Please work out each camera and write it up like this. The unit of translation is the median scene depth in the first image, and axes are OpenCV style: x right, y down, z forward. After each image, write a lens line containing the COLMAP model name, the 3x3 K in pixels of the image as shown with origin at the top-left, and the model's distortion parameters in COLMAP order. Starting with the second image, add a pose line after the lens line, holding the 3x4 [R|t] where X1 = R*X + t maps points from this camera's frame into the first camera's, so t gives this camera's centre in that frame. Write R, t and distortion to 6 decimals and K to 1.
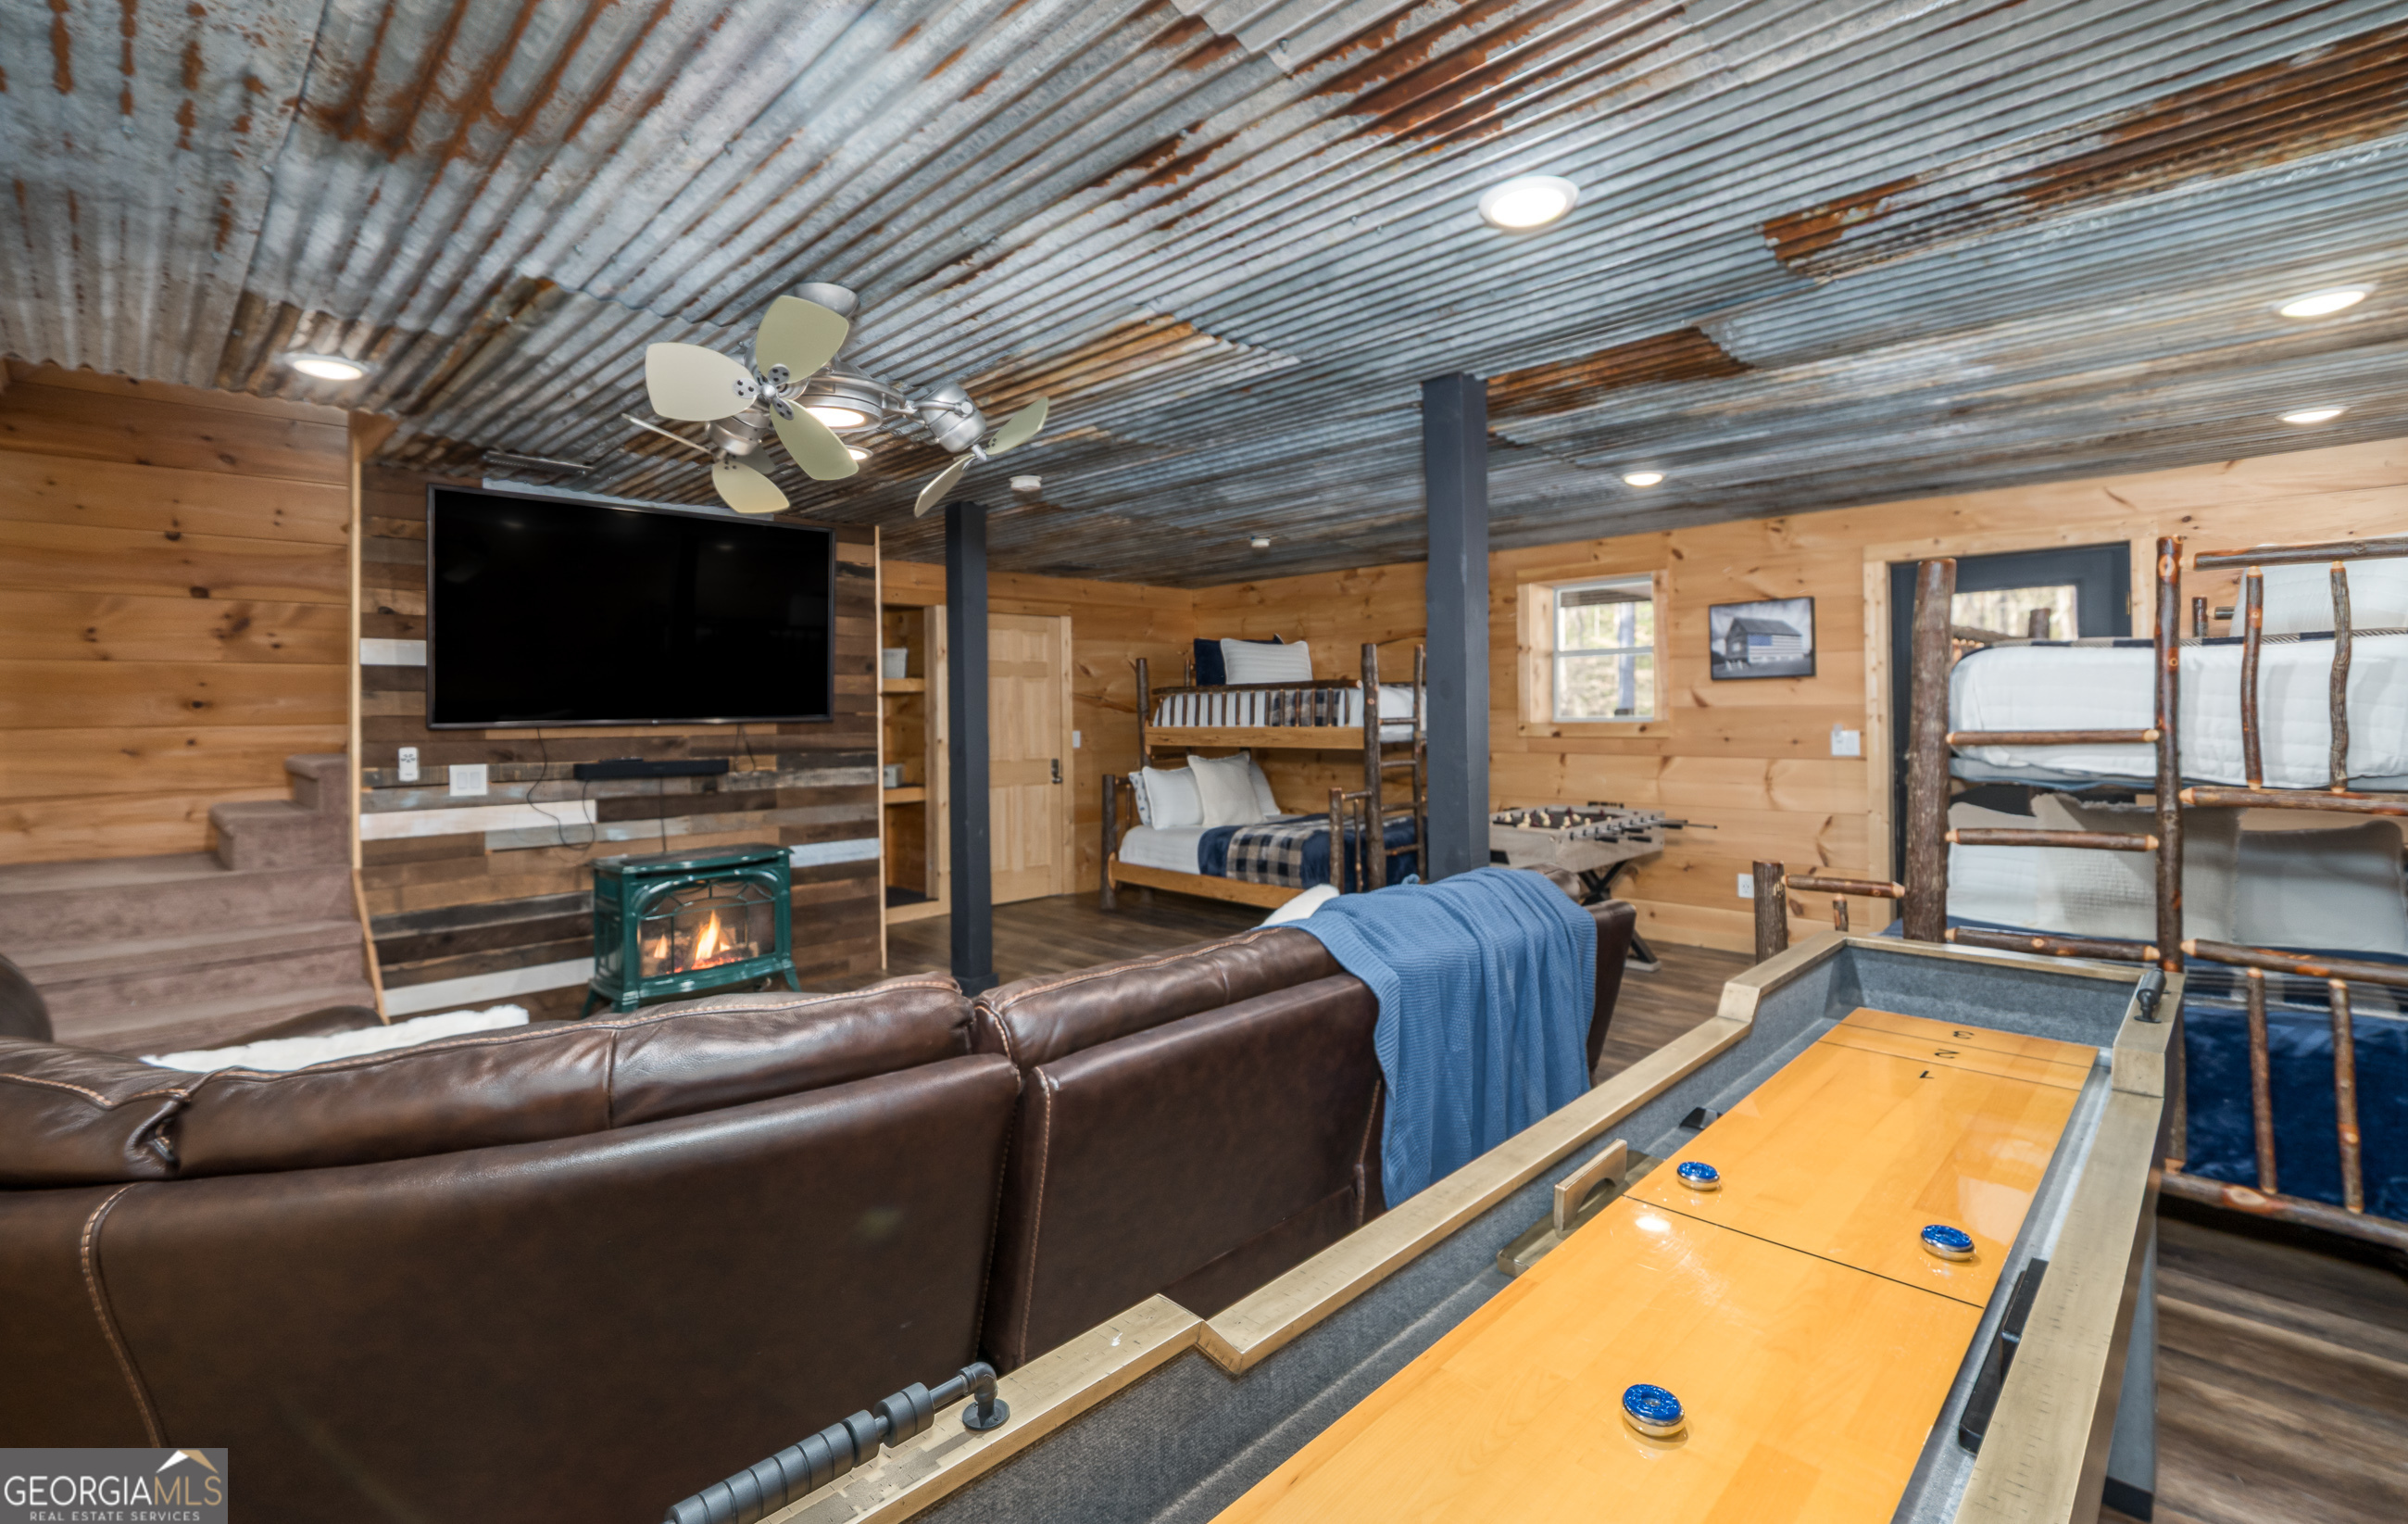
lens RADIAL K [[1077.4, 0, 1213.0], [0, 1077.4, 685.9], [0, 0, 1]] dist [-0.000673, -0.000060]
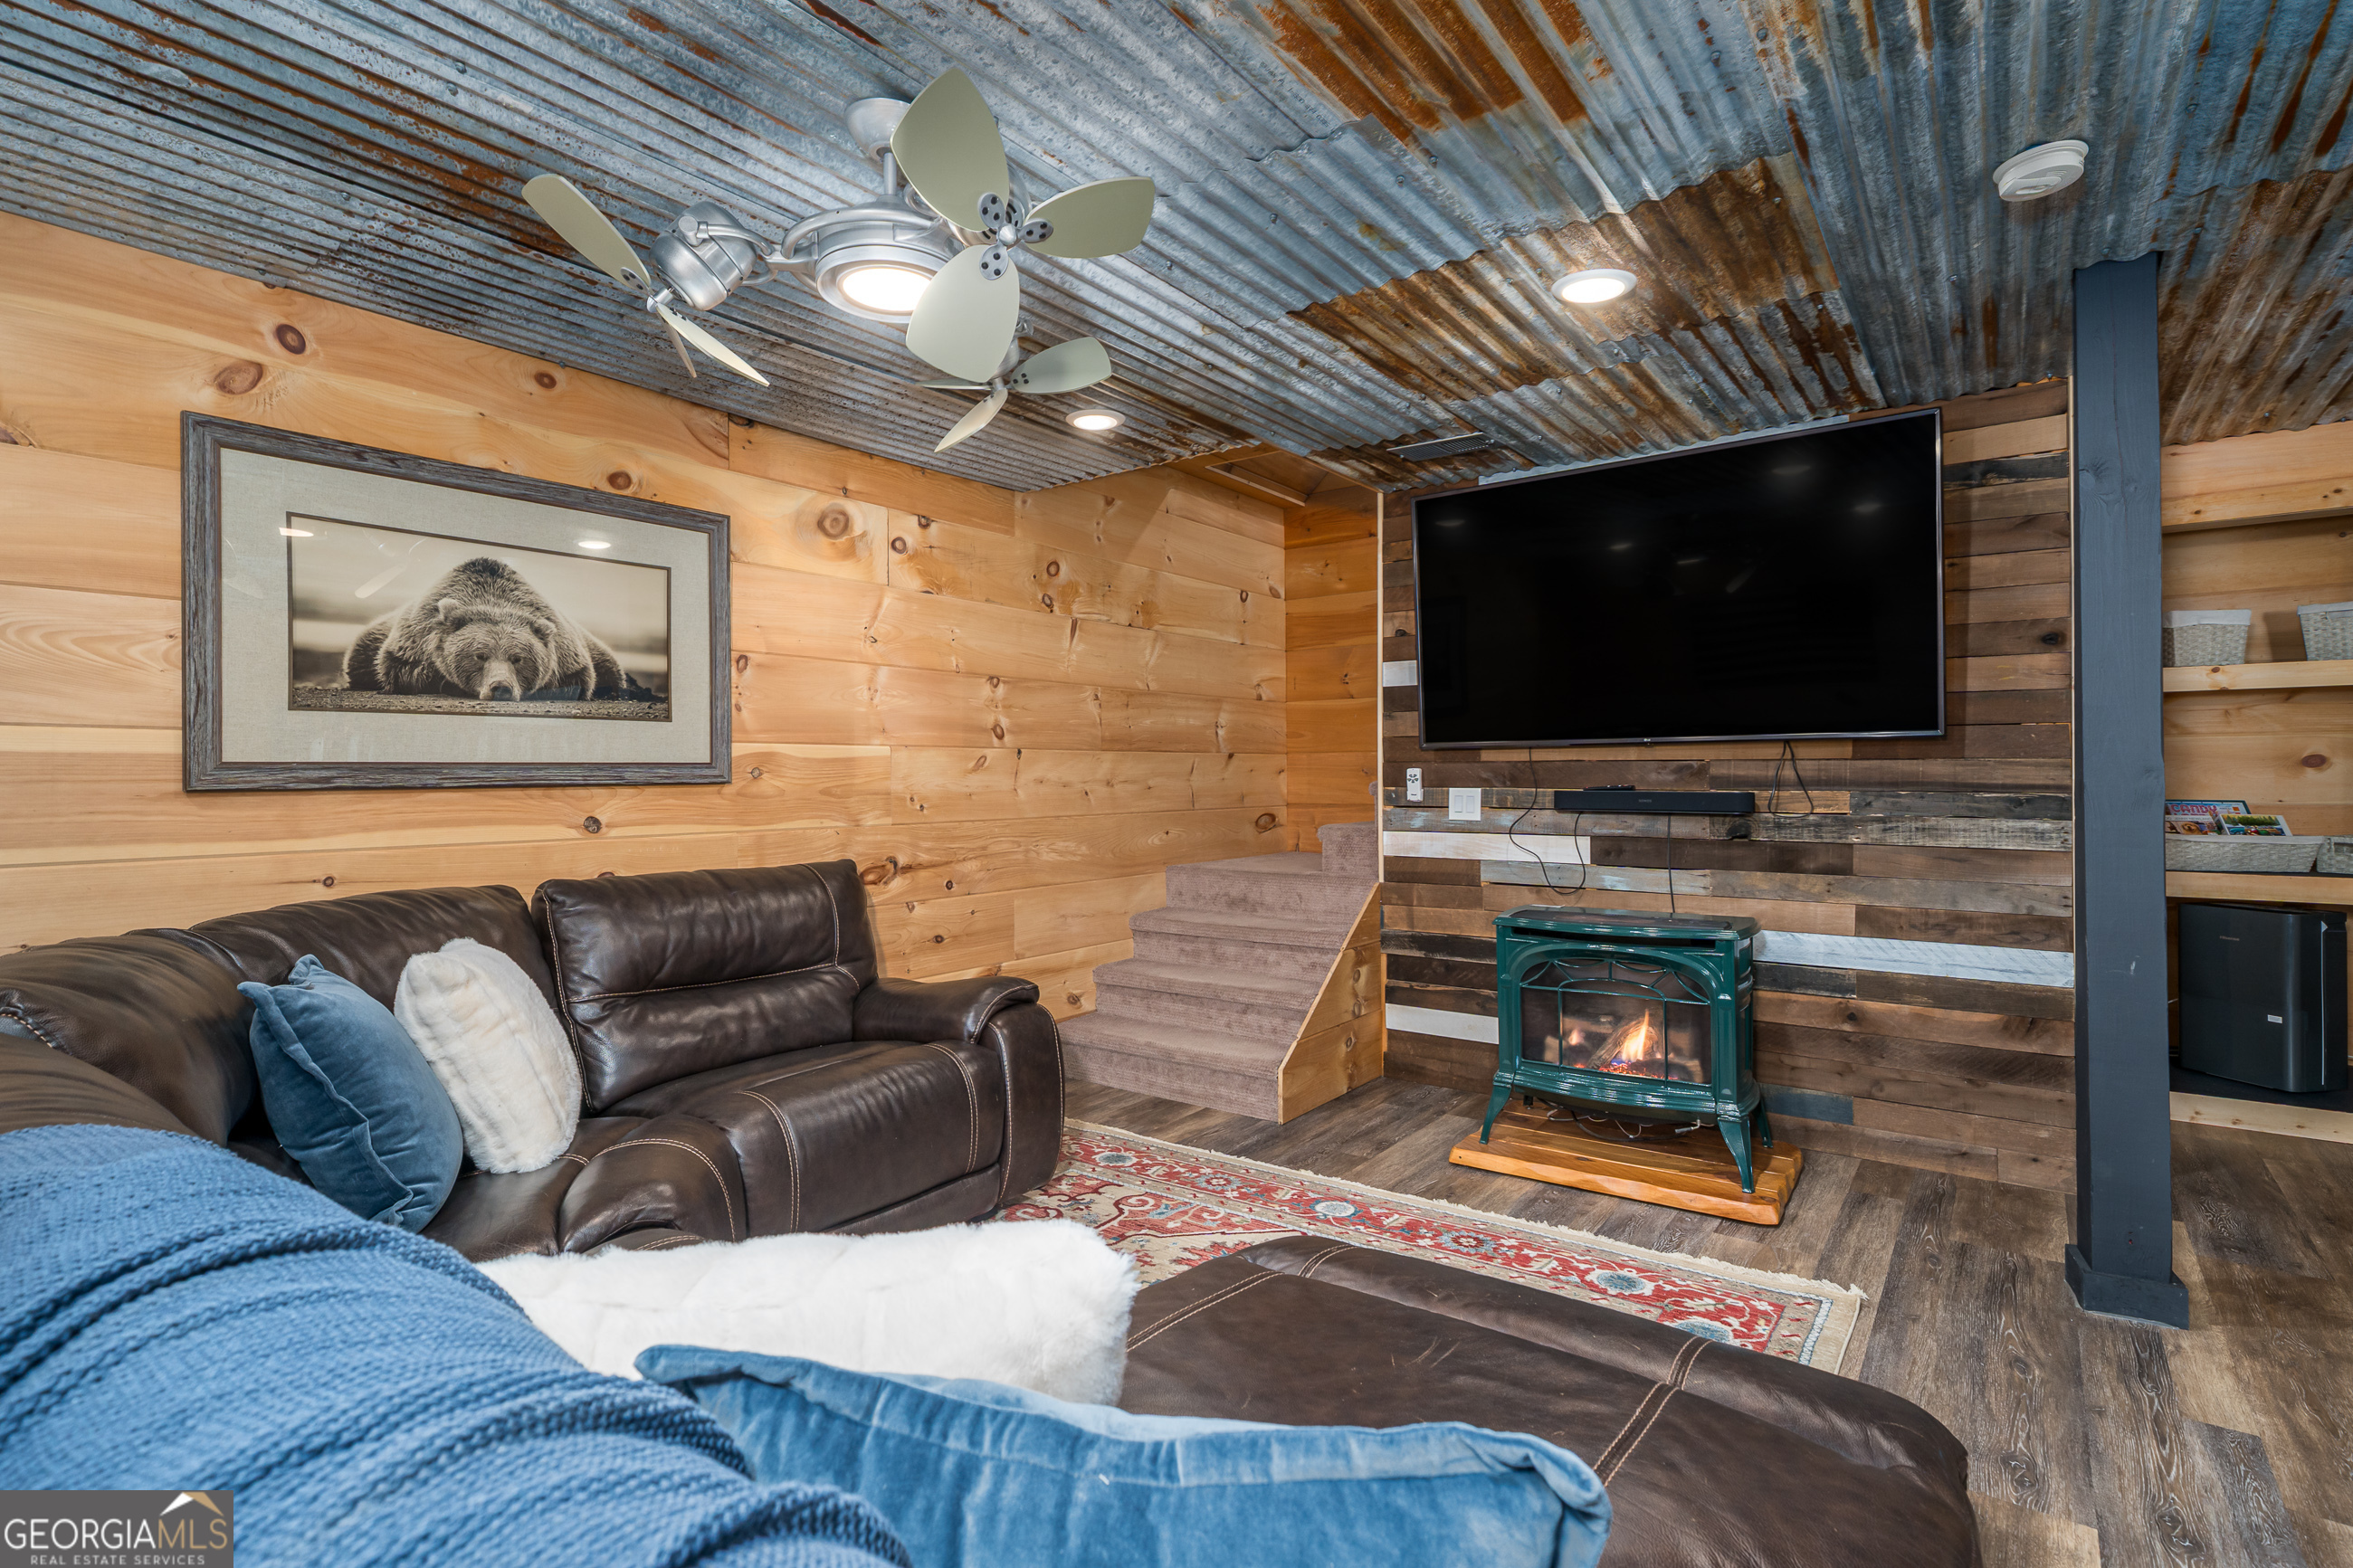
lens RADIAL K [[1101.5, 0, 1176.5], [0, 1101.5, 784.0], [0, 0, 1]] dist [-0.000006, -0.000147]
pose [[0.131257, 0.019341, -0.991160, 0.219771], [0.025572, 0.999411, 0.022888, 0.039330], [0.991018, -0.028351, 0.130685, 0.590639]]
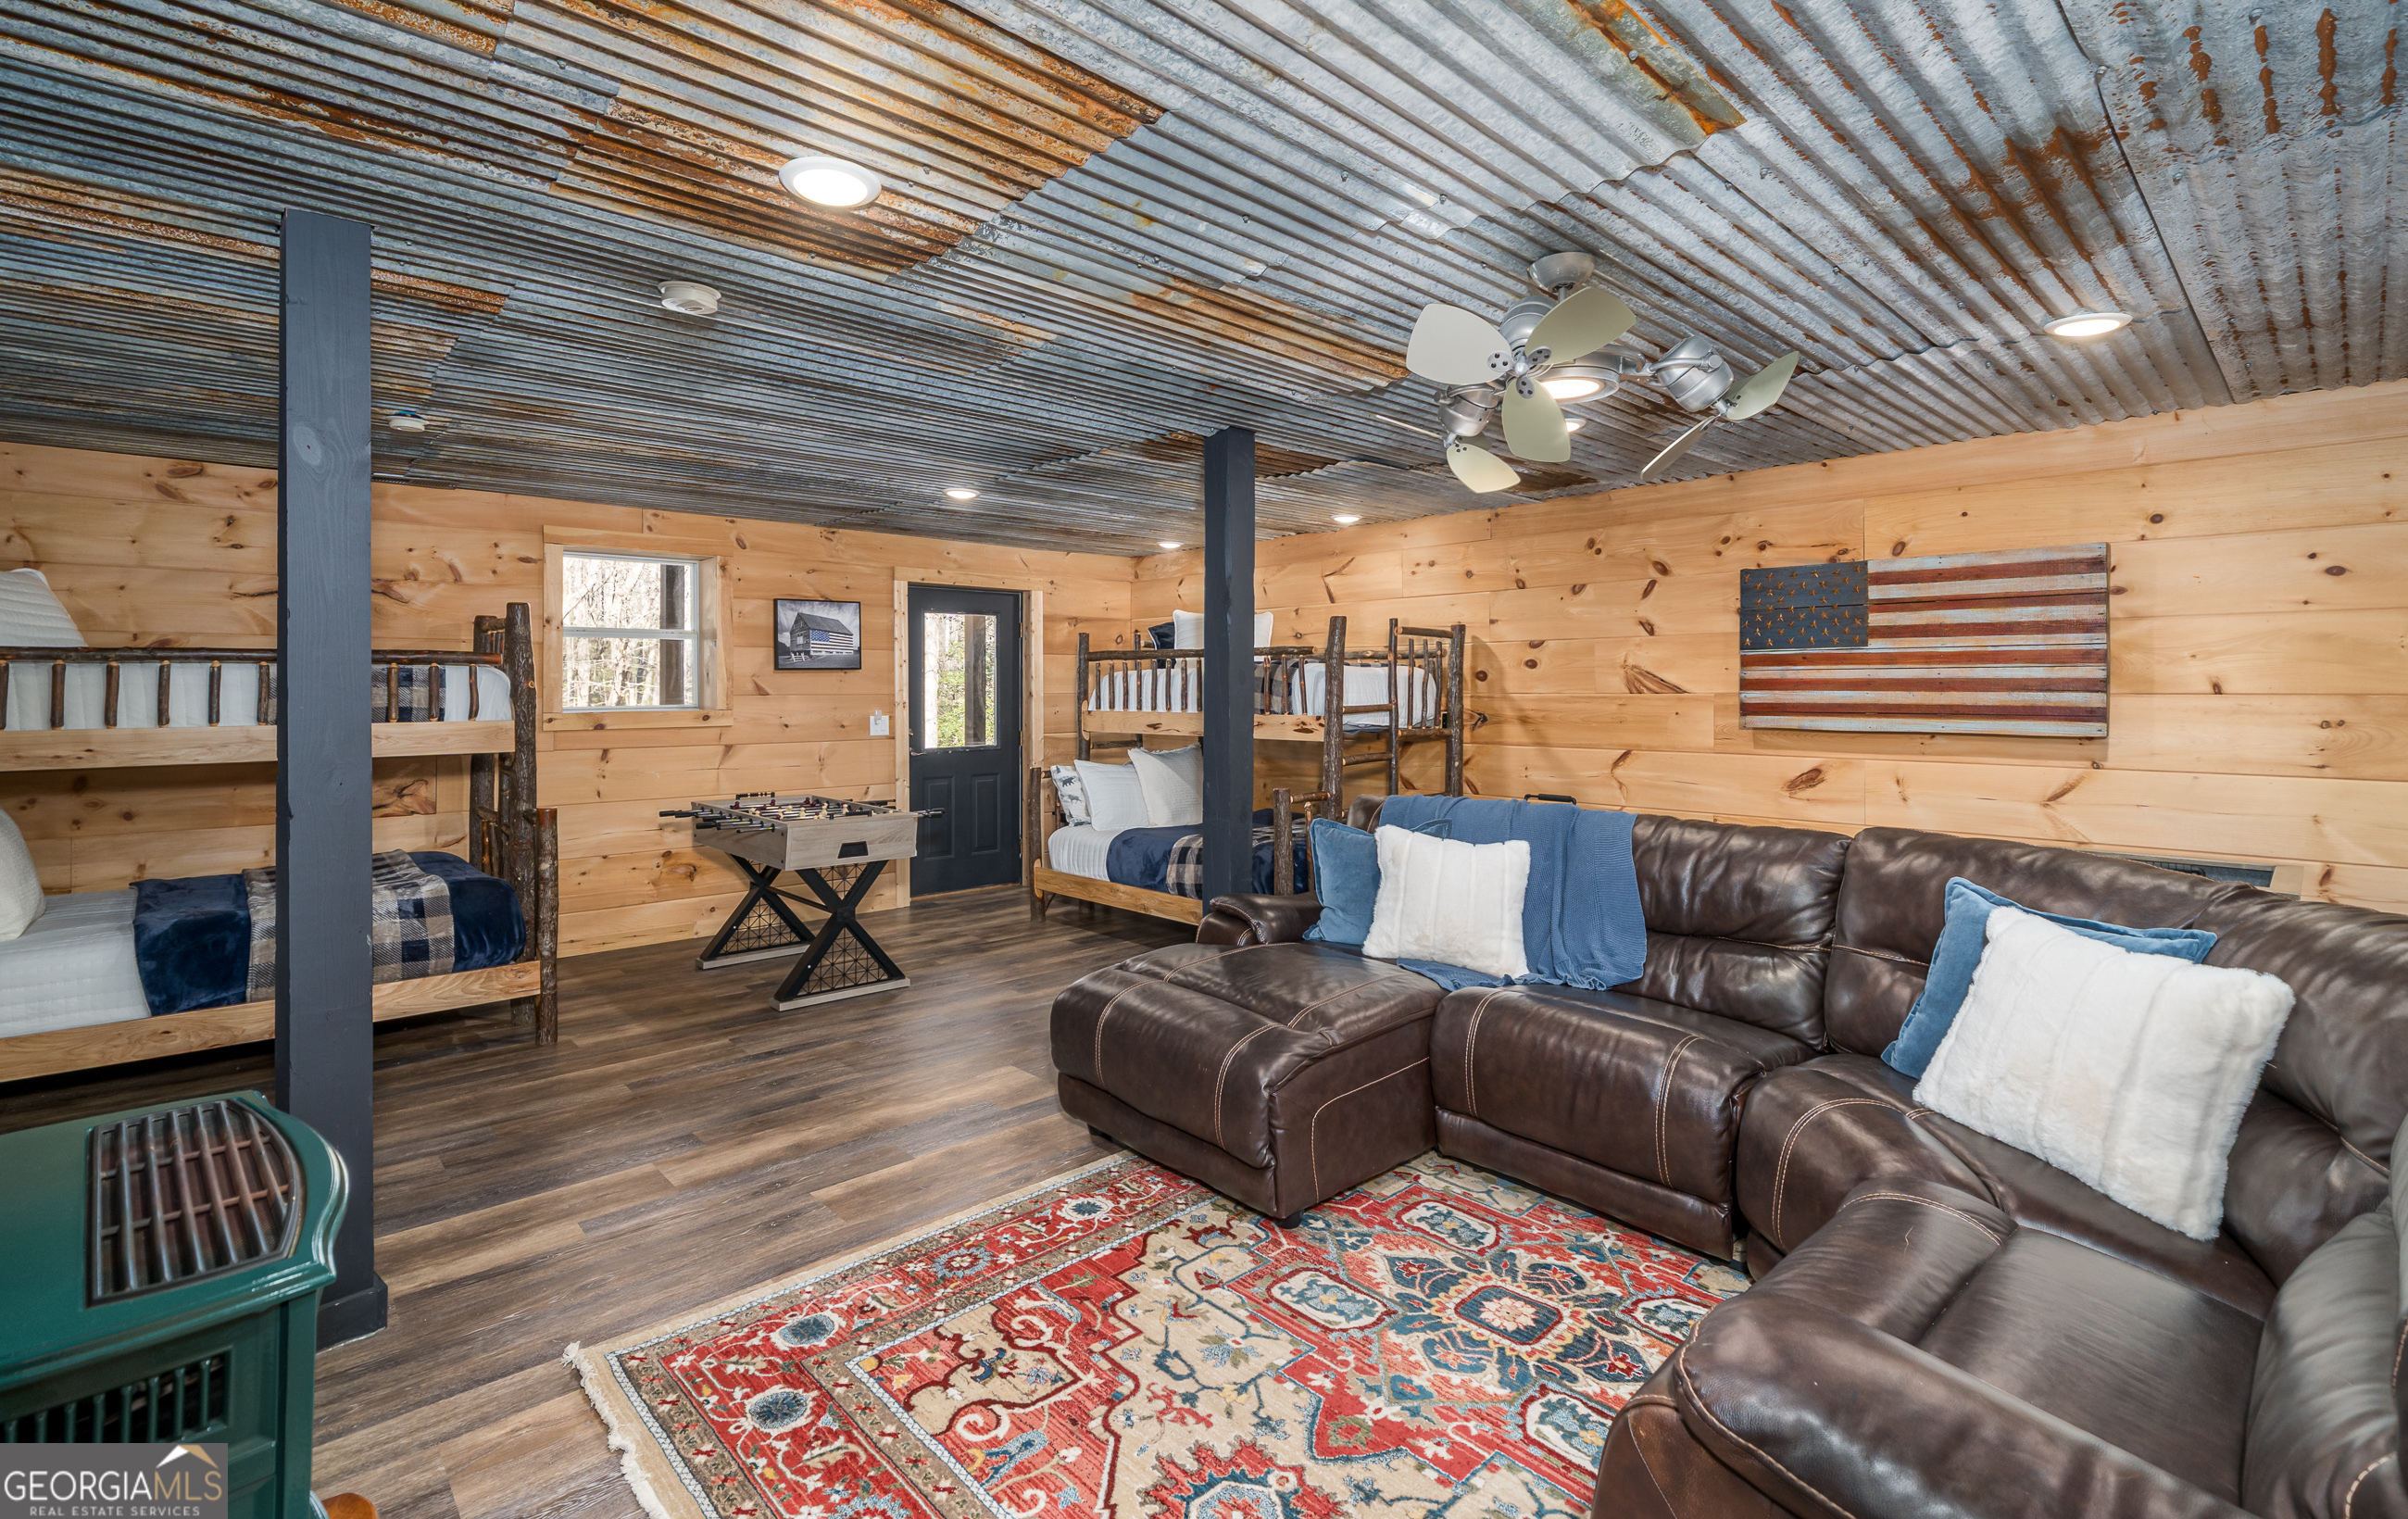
lens RADIAL K [[1077.3, 0, 1213.0], [0, 1077.3, 683.4], [0, 0, 1]] dist [-0.000673, -0.000060]
pose [[0.038030, 0.017386, 0.999125, -0.733624], [-0.018229, 0.999694, -0.016702, 0.022713], [-0.999110, -0.017578, 0.038335, 0.694427]]
